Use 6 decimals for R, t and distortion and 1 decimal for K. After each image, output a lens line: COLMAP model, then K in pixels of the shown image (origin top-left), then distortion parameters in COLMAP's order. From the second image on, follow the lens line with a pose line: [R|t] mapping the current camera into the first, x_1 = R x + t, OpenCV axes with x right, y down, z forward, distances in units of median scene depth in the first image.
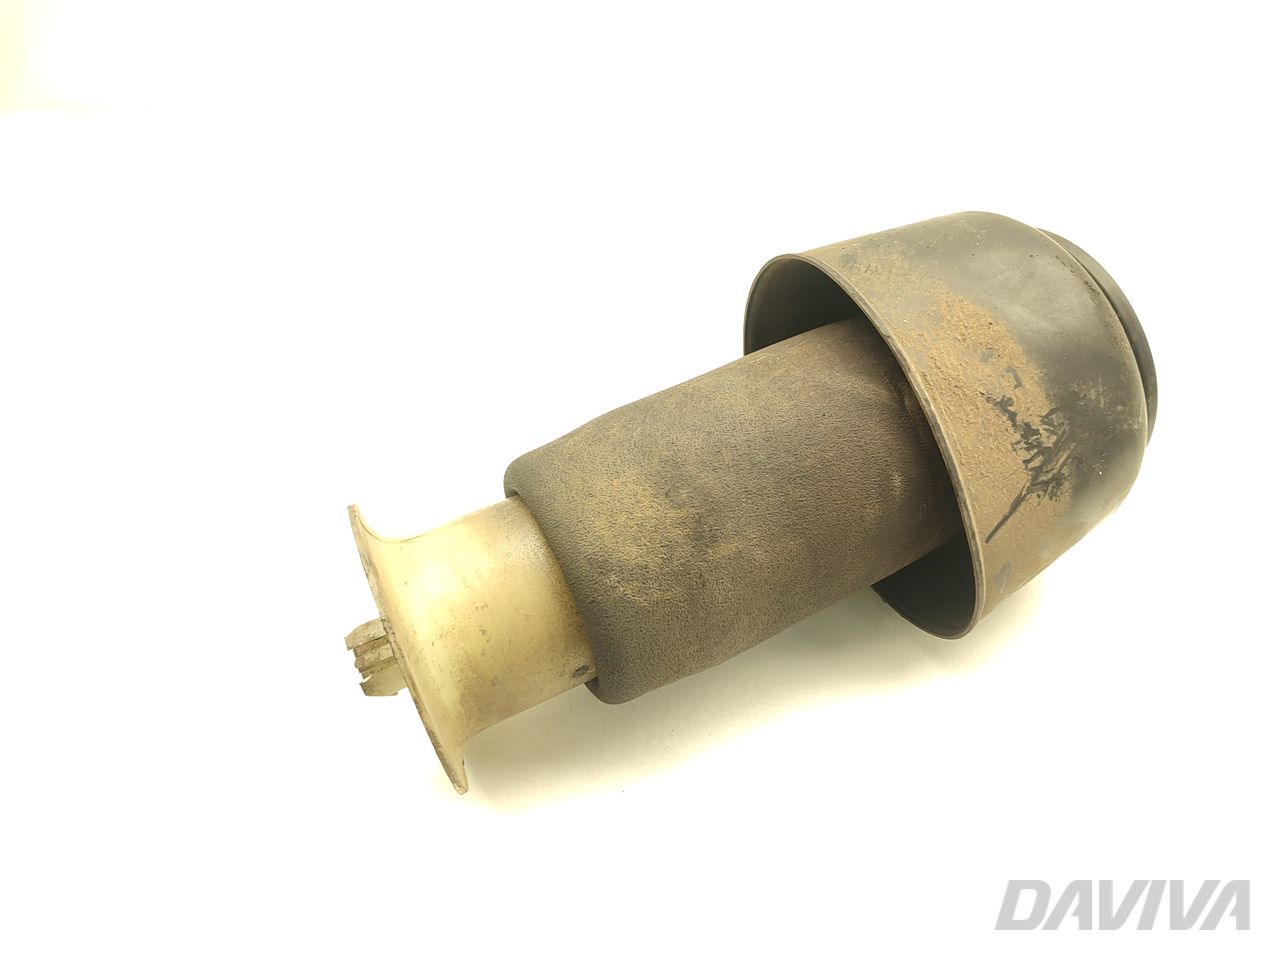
lens RADIAL K [[894.0, 0, 637.6], [0, 894.0, 479.2], [0, 0, 1]] dist [0.011996, 0.000014]
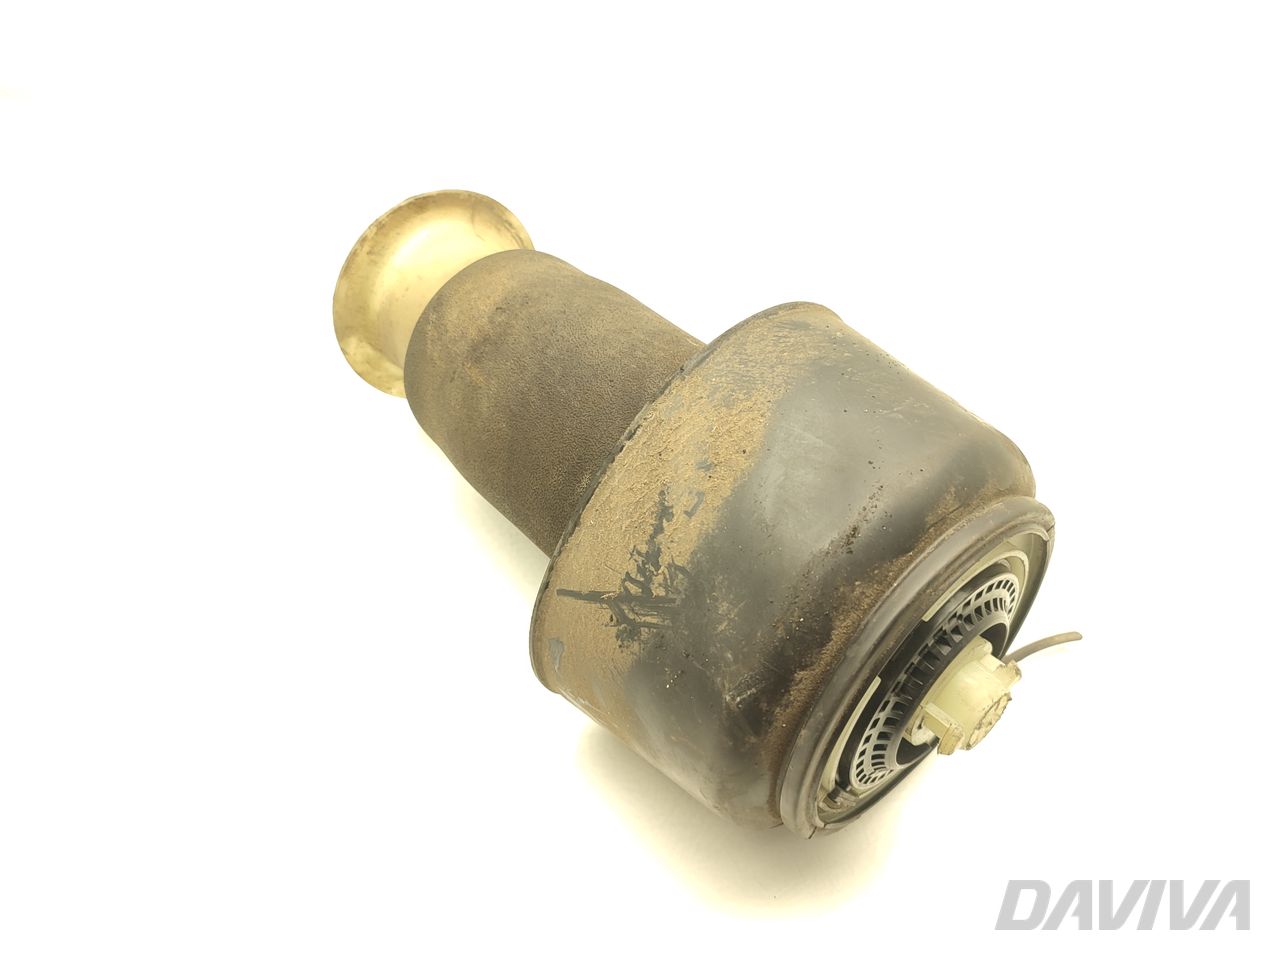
lens RADIAL K [[894.0, 0, 637.7], [0, 894.0, 481.3], [0, 0, 1]] dist [0.011996, 0.000014]
pose [[0.215772, 0.712181, -0.668012, 0.927479], [-0.727702, 0.573446, 0.376310, -0.390153], [0.651070, 0.404917, 0.641989, 0.430819]]
